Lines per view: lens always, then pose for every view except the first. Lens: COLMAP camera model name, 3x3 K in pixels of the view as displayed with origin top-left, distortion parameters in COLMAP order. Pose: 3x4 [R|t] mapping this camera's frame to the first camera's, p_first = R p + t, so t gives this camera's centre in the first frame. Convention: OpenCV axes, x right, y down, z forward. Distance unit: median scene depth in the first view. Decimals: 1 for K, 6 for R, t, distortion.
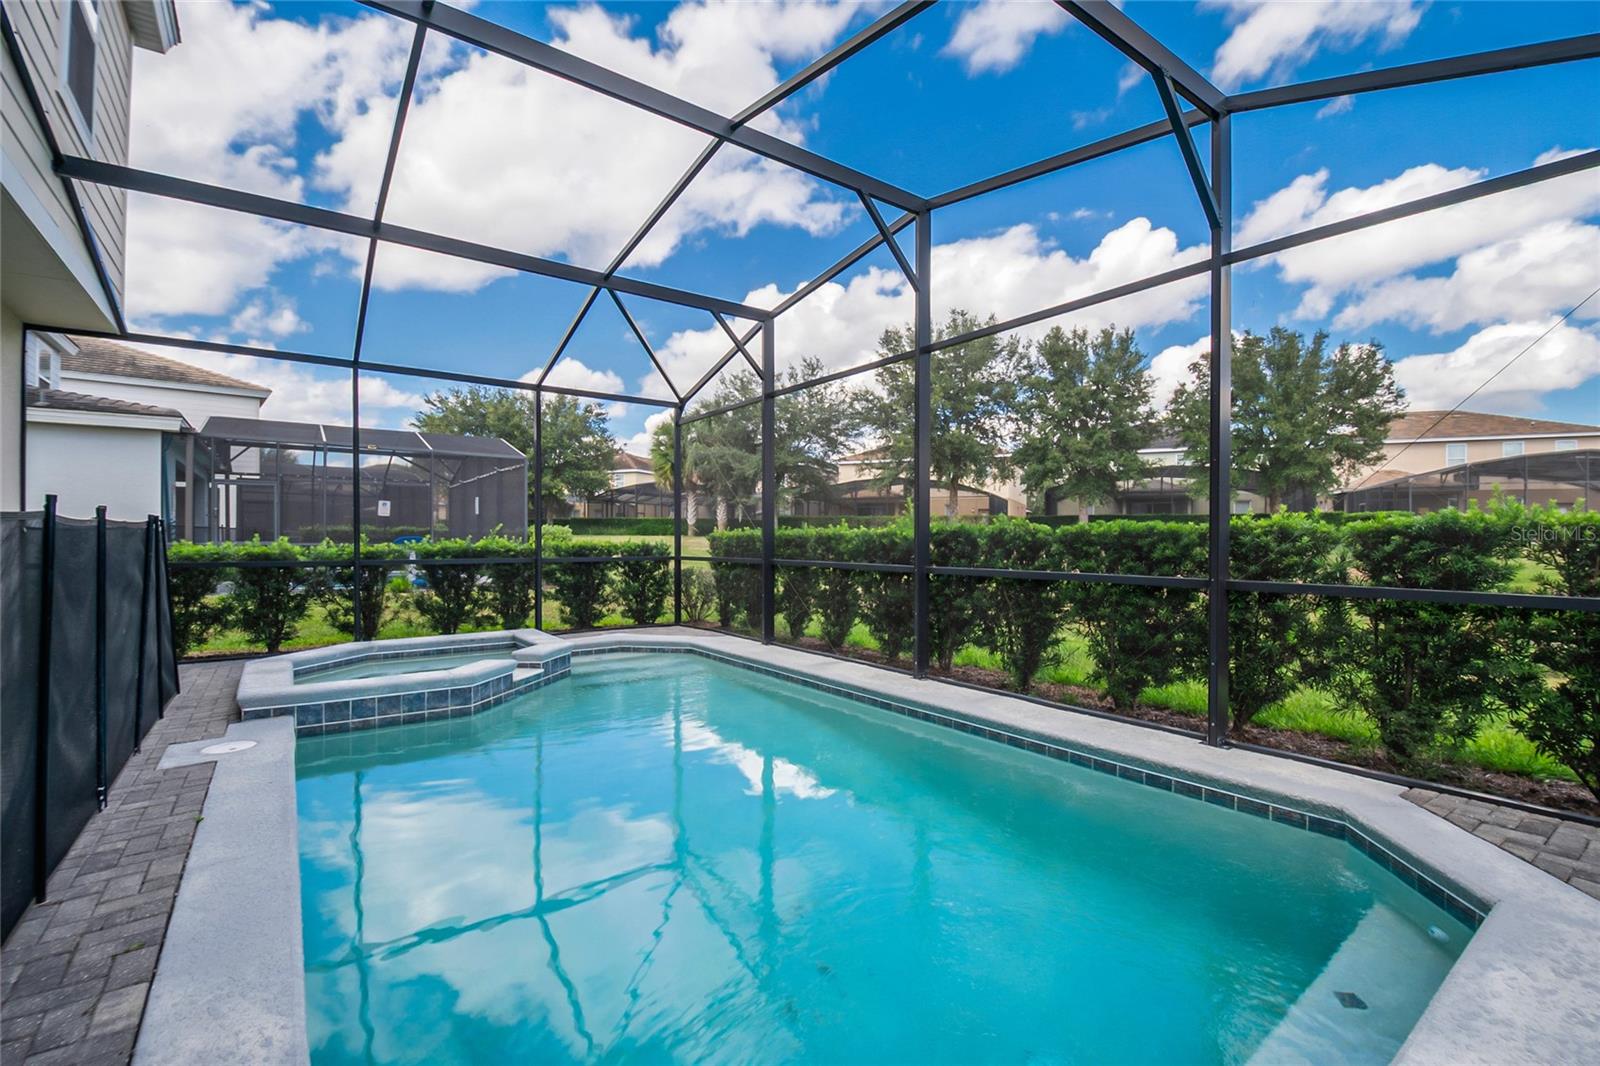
lens RADIAL K [[715.1, 0, 794.2], [0, 715.1, 552.3], [0, 0, 1]] dist [0.000937, -0.010759]
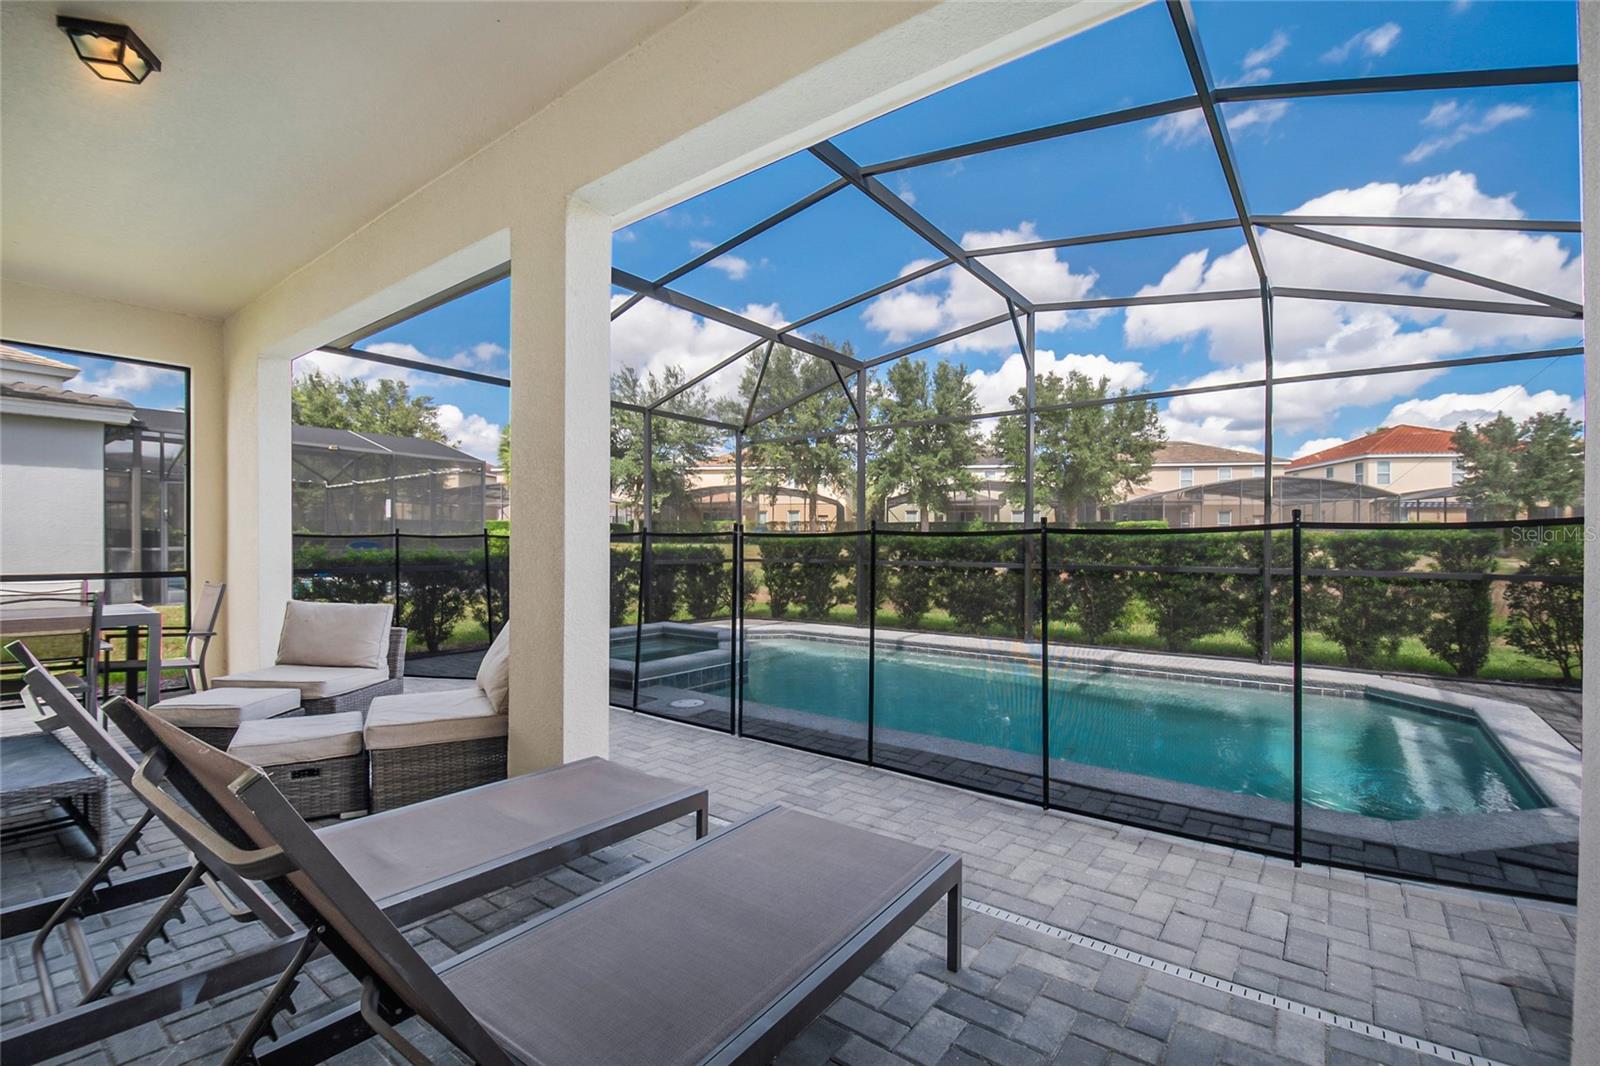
lens RADIAL K [[703.1, 0, 816.4], [0, 703.1, 540.3], [0, 0, 1]] dist [0.030911, -0.027704]
pose [[0.957891, 0.001438, 0.287127, -0.107191], [0.004706, 0.999775, -0.020704, 0.000153], [-0.287092, 0.021183, 0.957669, -0.037605]]
